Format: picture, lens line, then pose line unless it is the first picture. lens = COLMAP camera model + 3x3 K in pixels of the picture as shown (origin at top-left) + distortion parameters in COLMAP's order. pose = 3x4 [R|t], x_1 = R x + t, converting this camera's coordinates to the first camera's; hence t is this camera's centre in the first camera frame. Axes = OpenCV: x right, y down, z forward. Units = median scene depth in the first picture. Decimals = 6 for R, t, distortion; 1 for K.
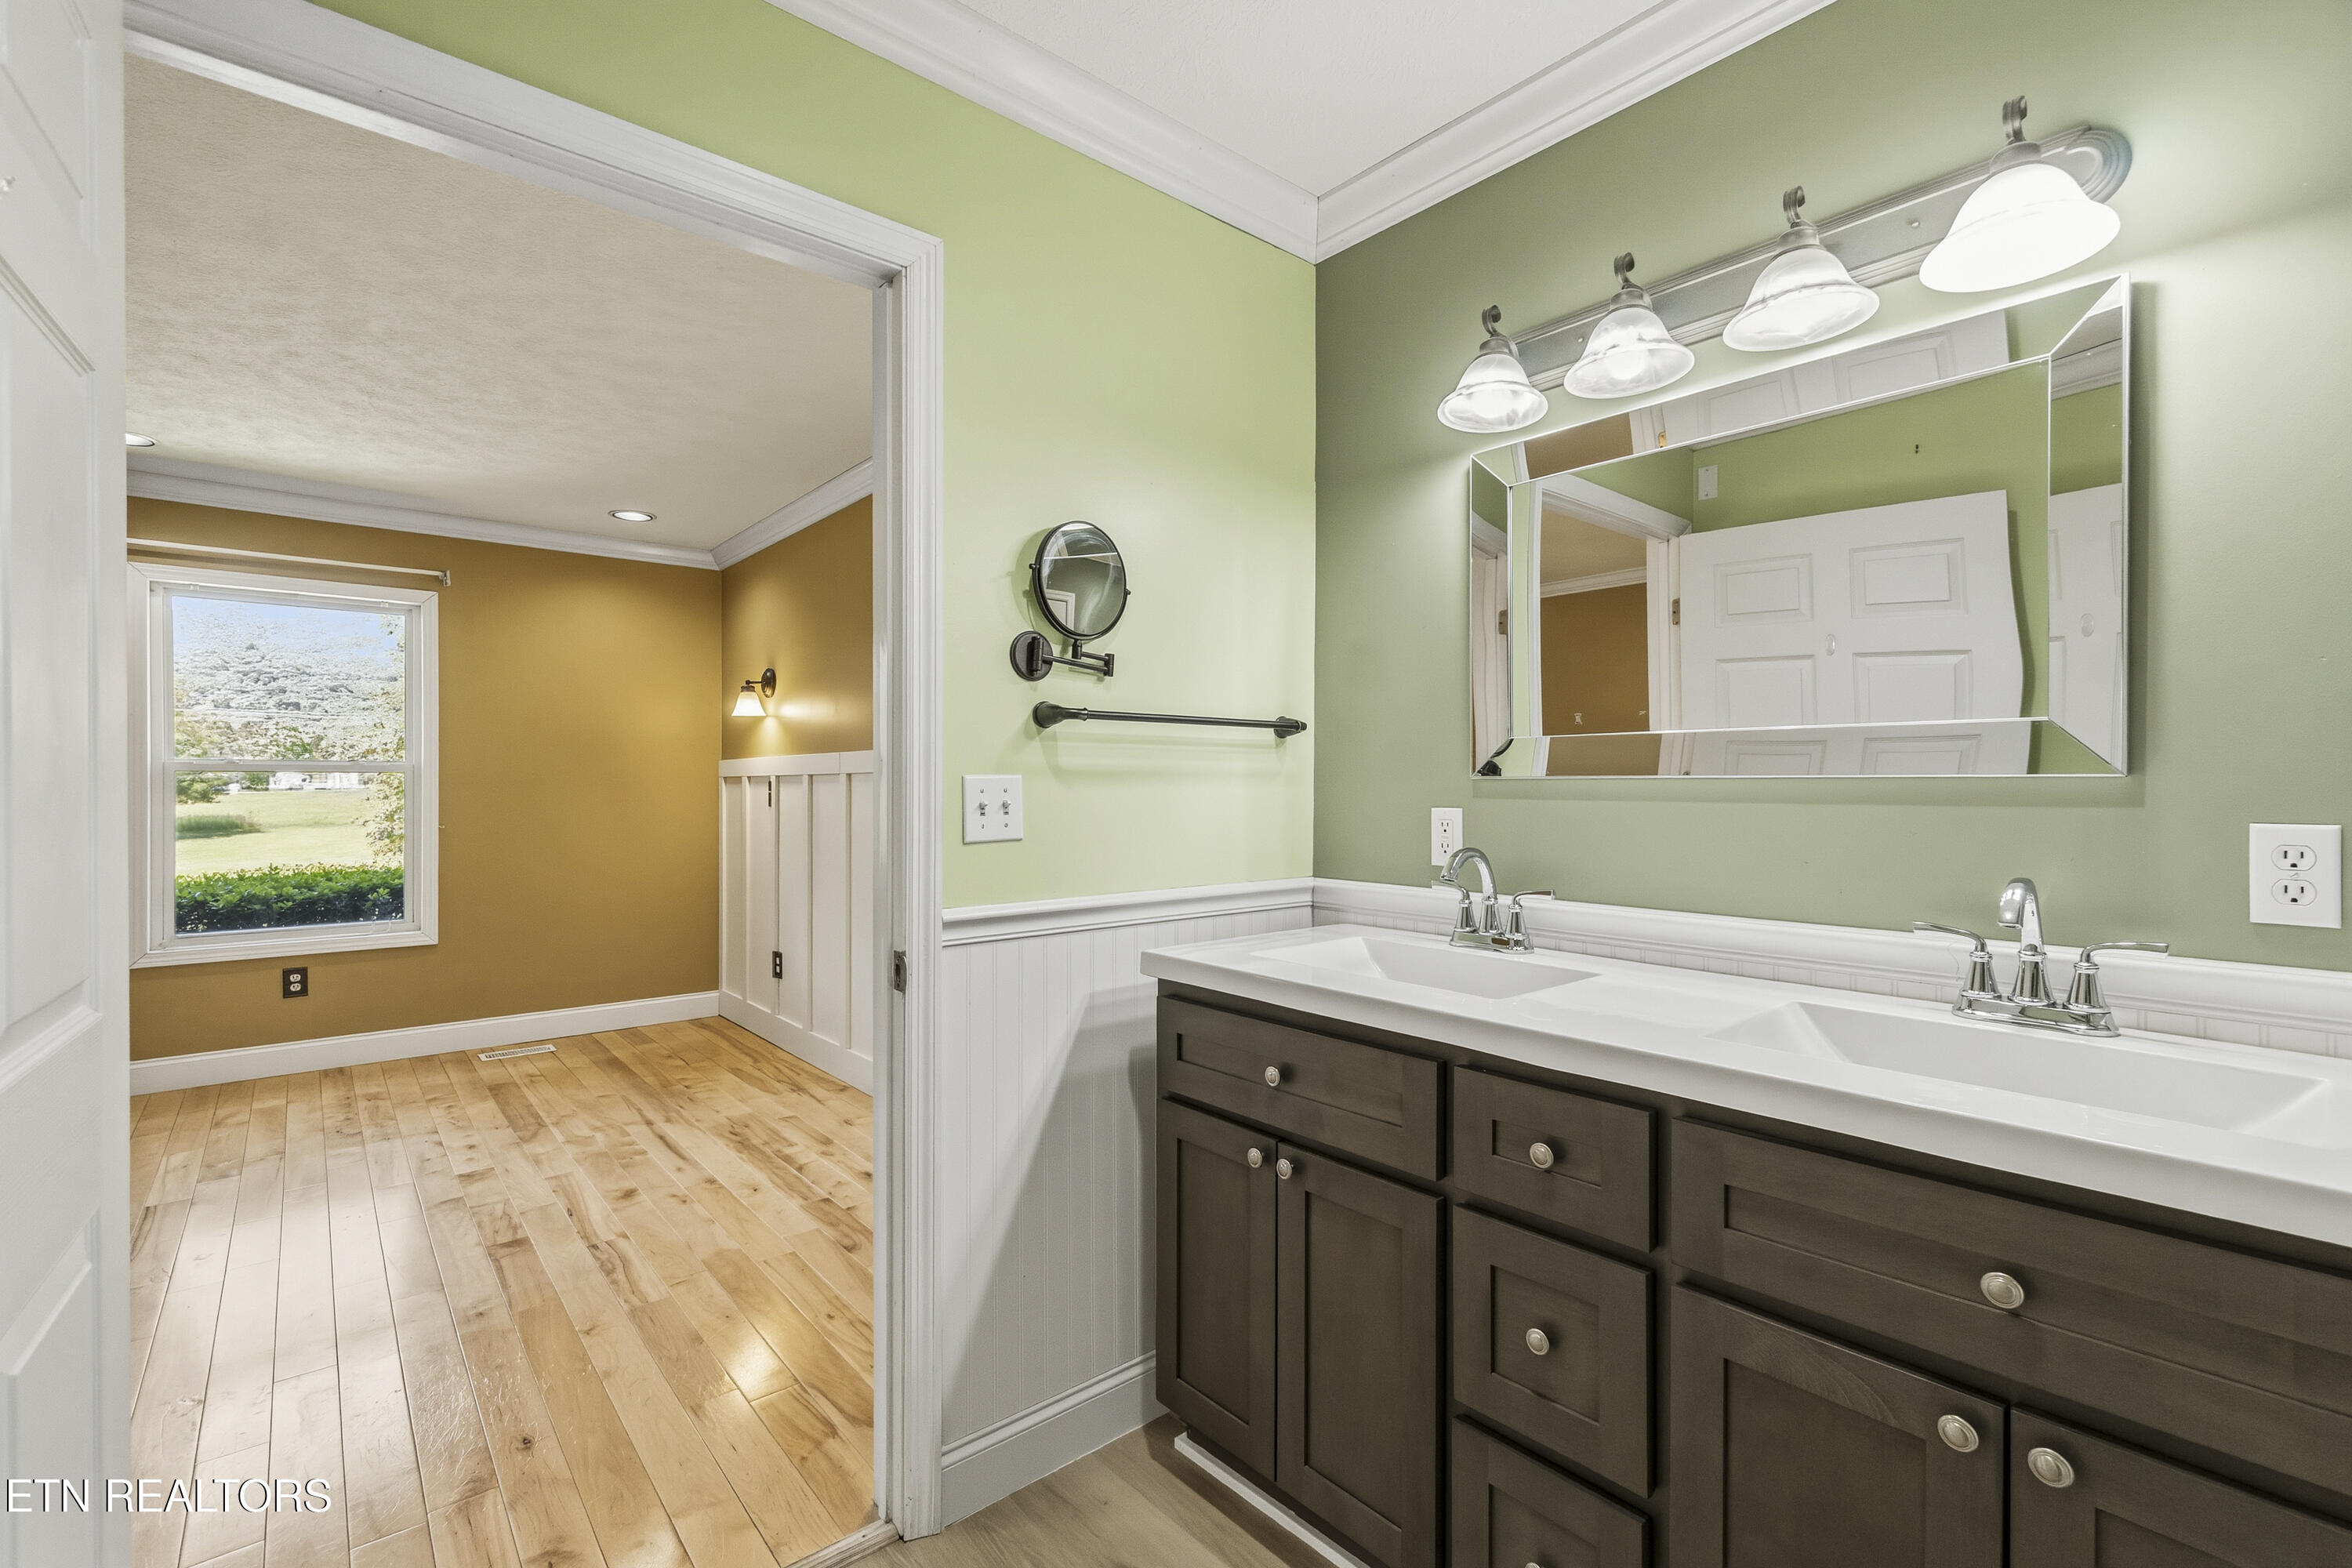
lens RADIAL K [[1021.1, 0, 1171.4], [0, 1021.1, 781.3], [0, 0, 1]] dist [-0.001337, -0.001488]
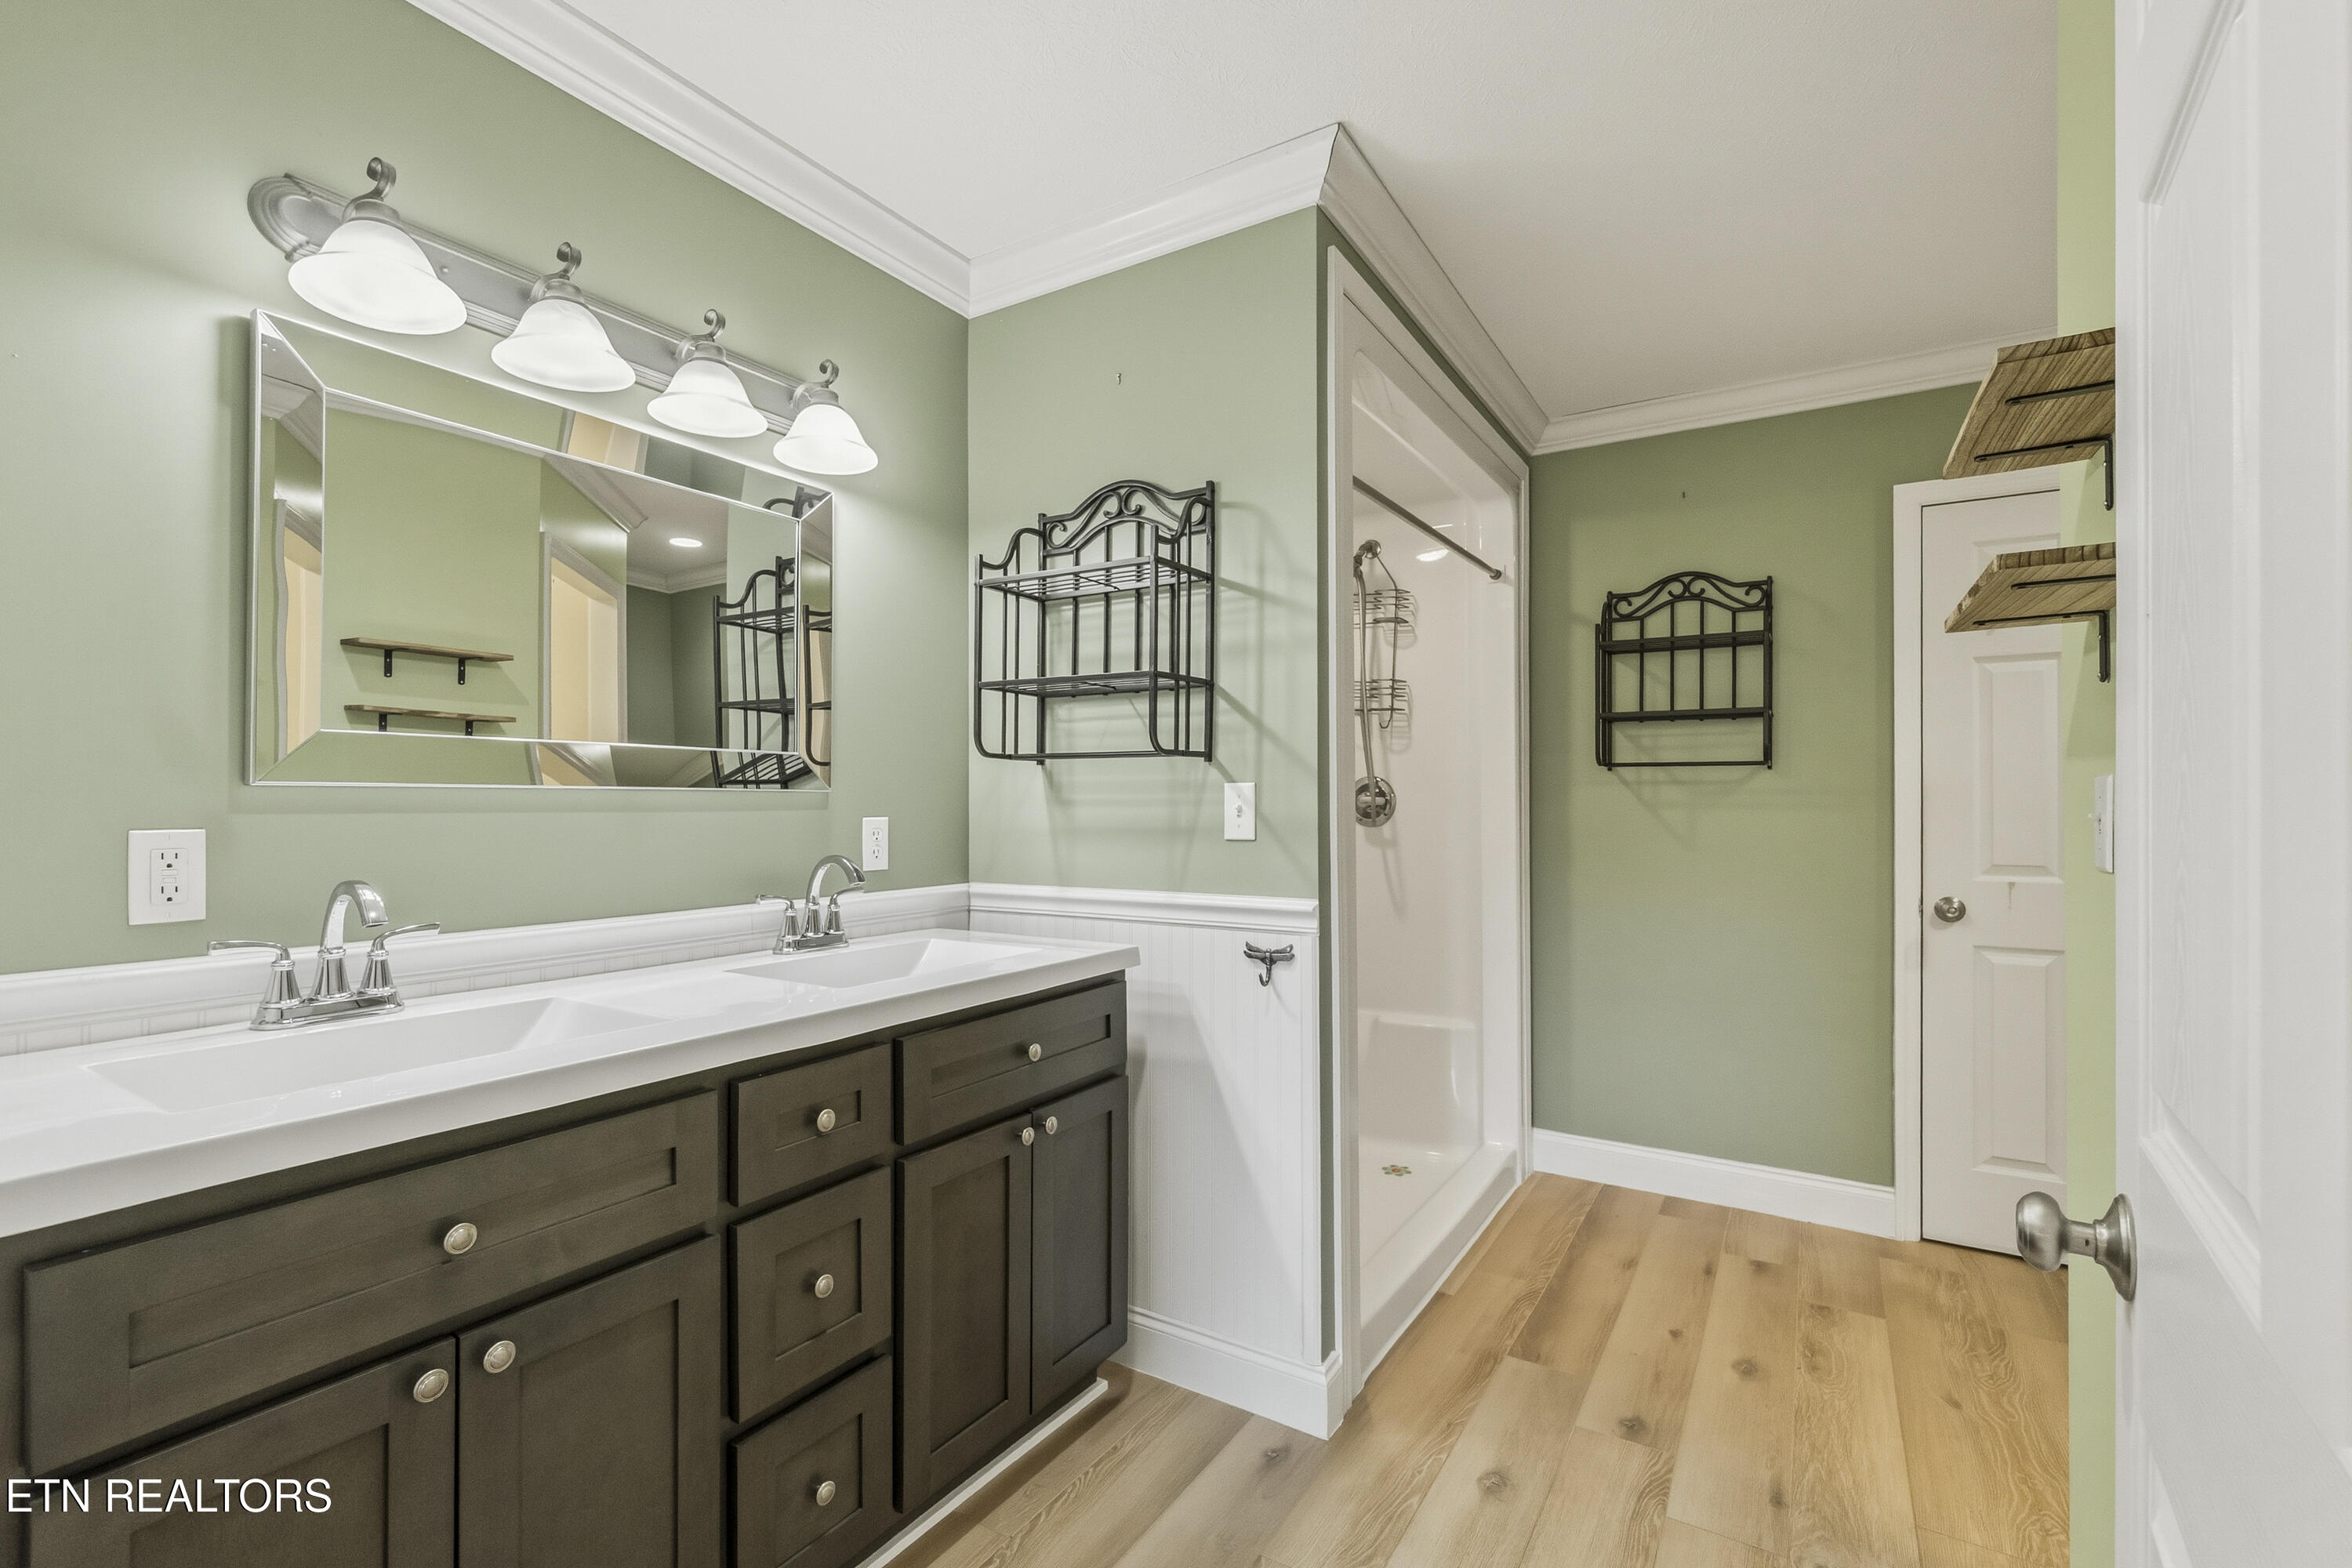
lens RADIAL K [[1021.1, 0, 1128.9], [0, 1021.1, 804.1], [0, 0, 1]] dist [-0.001337, -0.001488]
pose [[-0.257185, -0.007017, 0.966337, -0.388328], [-0.006435, 0.999964, 0.005548, 0.001495], [-0.966341, -0.004792, -0.257221, 0.454653]]
